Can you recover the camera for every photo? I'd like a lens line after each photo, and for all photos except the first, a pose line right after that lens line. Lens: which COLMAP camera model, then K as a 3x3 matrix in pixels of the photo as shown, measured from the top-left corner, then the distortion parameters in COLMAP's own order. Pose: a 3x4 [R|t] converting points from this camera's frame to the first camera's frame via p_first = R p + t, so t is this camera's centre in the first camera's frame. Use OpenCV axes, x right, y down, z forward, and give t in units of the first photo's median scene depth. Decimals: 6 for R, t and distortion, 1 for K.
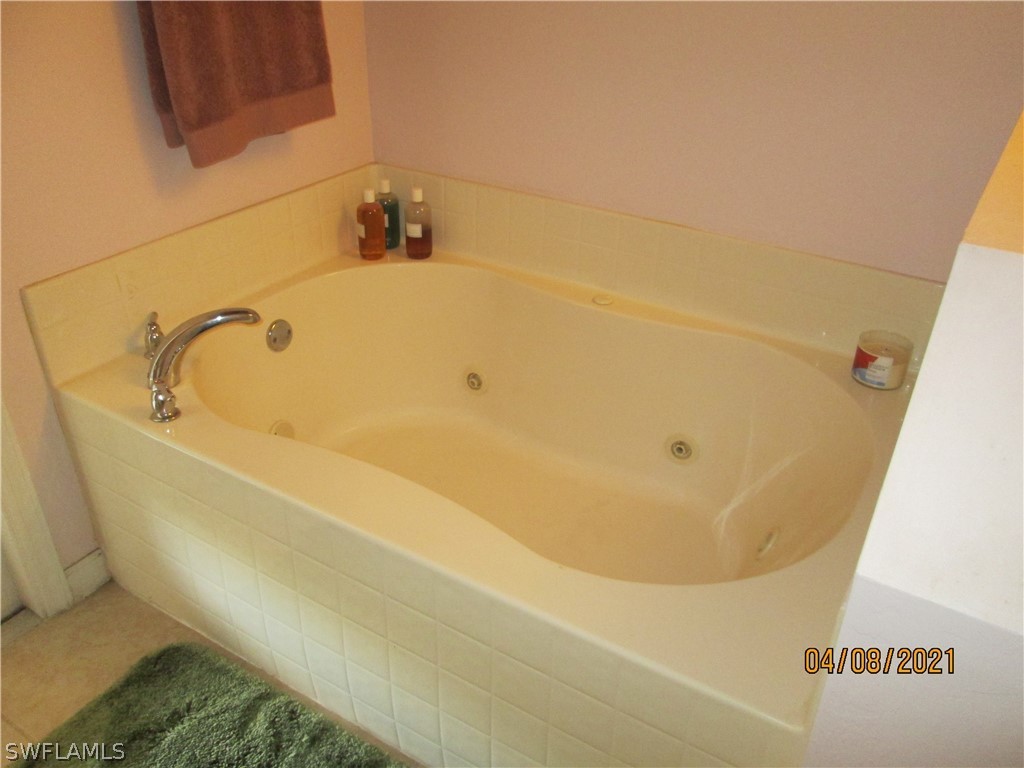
lens RADIAL K [[871.4, 0, 512.0], [0, 871.4, 384.0], [0, 0, 1]] dist [-0.007658, -0.001833]
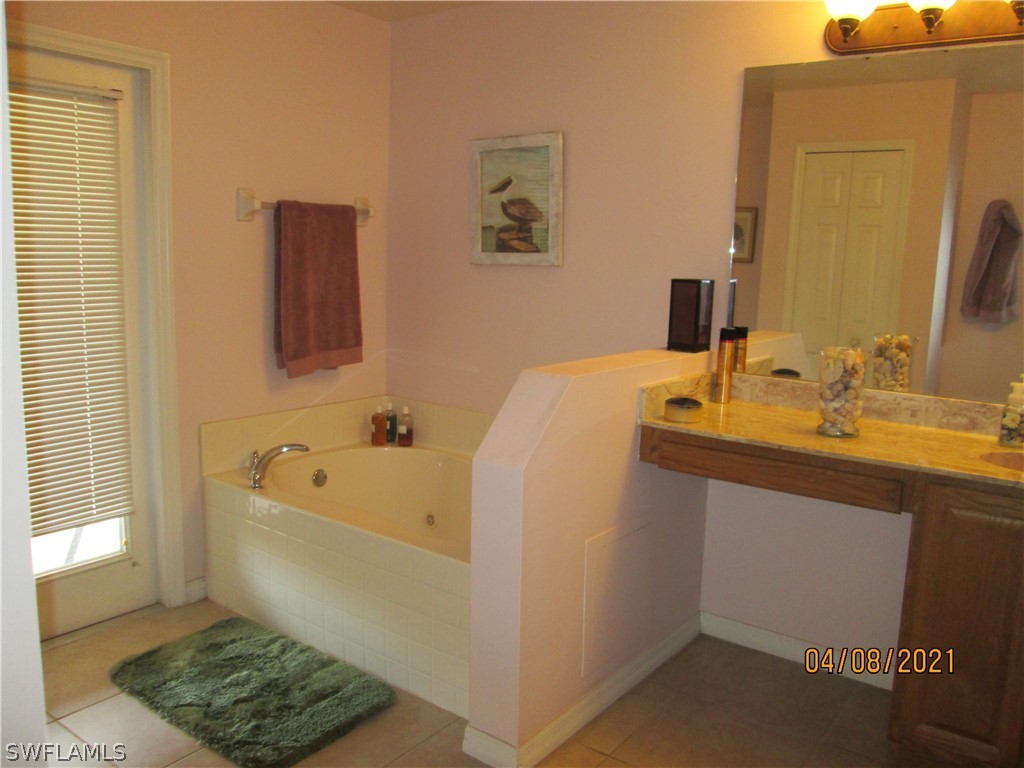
lens RADIAL K [[871.4, 0, 512.0], [0, 871.4, 384.0], [0, 0, 1]] dist [-0.007658, -0.001833]
pose [[0.995289, 0.033980, -0.090802, 0.323794], [-0.064604, 0.930788, -0.359806, 0.437155], [0.072292, 0.363977, 0.928598, -0.806128]]
